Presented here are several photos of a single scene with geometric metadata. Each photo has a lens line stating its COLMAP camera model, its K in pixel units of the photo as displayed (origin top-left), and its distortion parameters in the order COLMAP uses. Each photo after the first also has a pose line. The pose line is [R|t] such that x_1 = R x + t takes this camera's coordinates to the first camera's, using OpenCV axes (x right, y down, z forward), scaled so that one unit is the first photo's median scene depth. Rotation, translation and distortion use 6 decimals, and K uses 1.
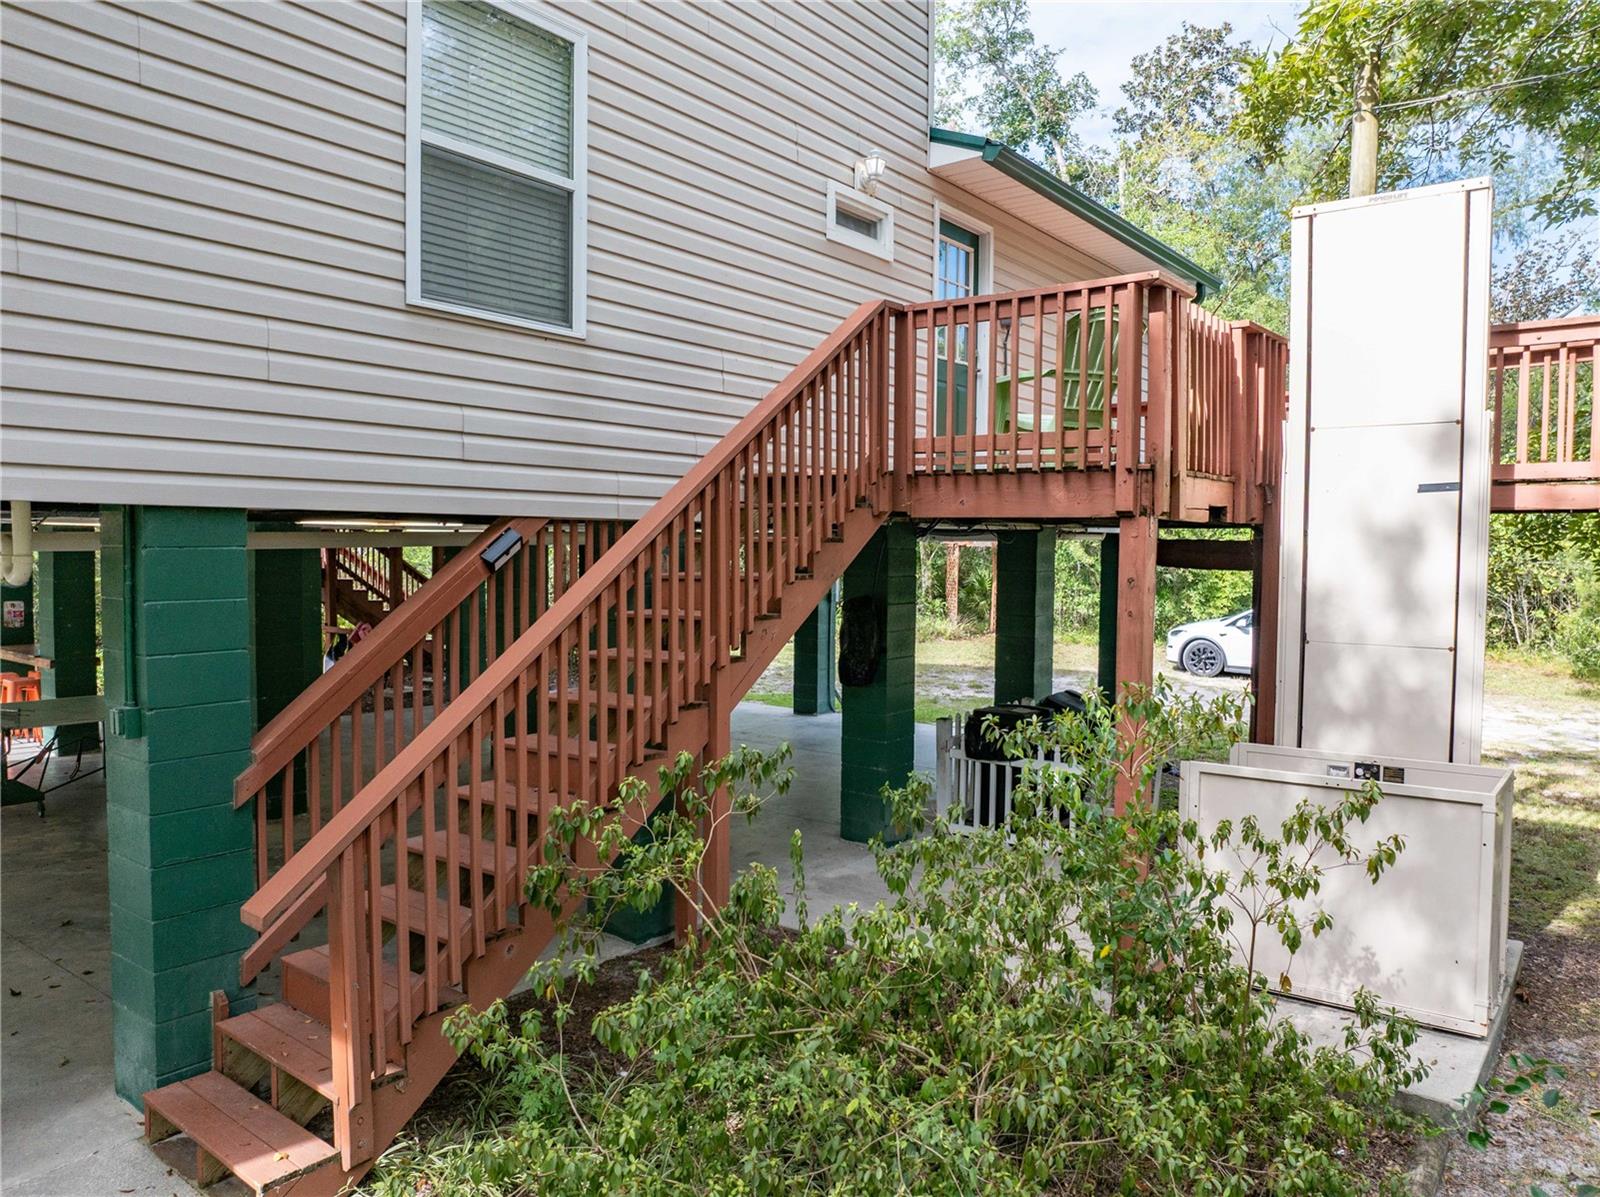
lens RADIAL K [[1129.5, 0, 793.8], [0, 1129.5, 599.9], [0, 0, 1]] dist [-0.039081, 0.003408]
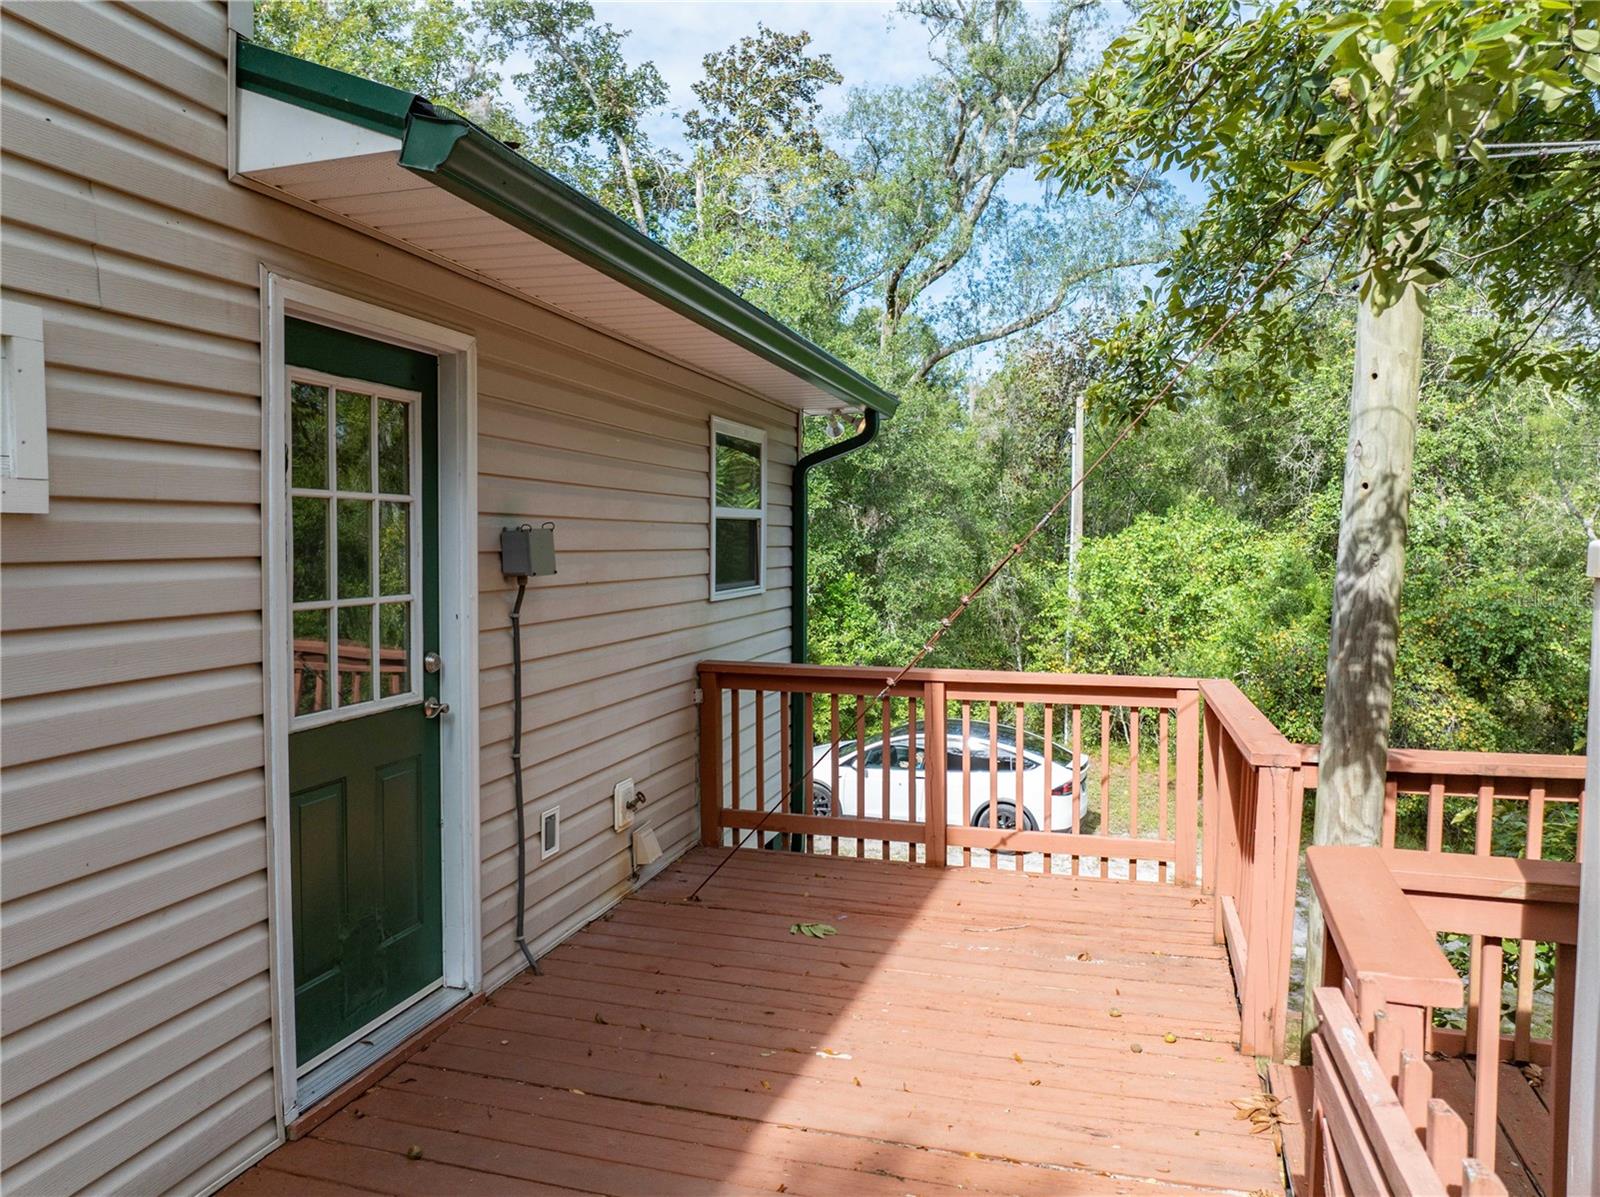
lens RADIAL K [[1129.5, 0, 800.4], [0, 1129.5, 597.2], [0, 0, 1]] dist [-0.039081, 0.003408]
pose [[0.927680, -0.020734, 0.372801, 0.034193], [0.019597, 0.999785, 0.006839, -0.061177], [-0.372862, 0.000961, 0.927886, 0.151006]]
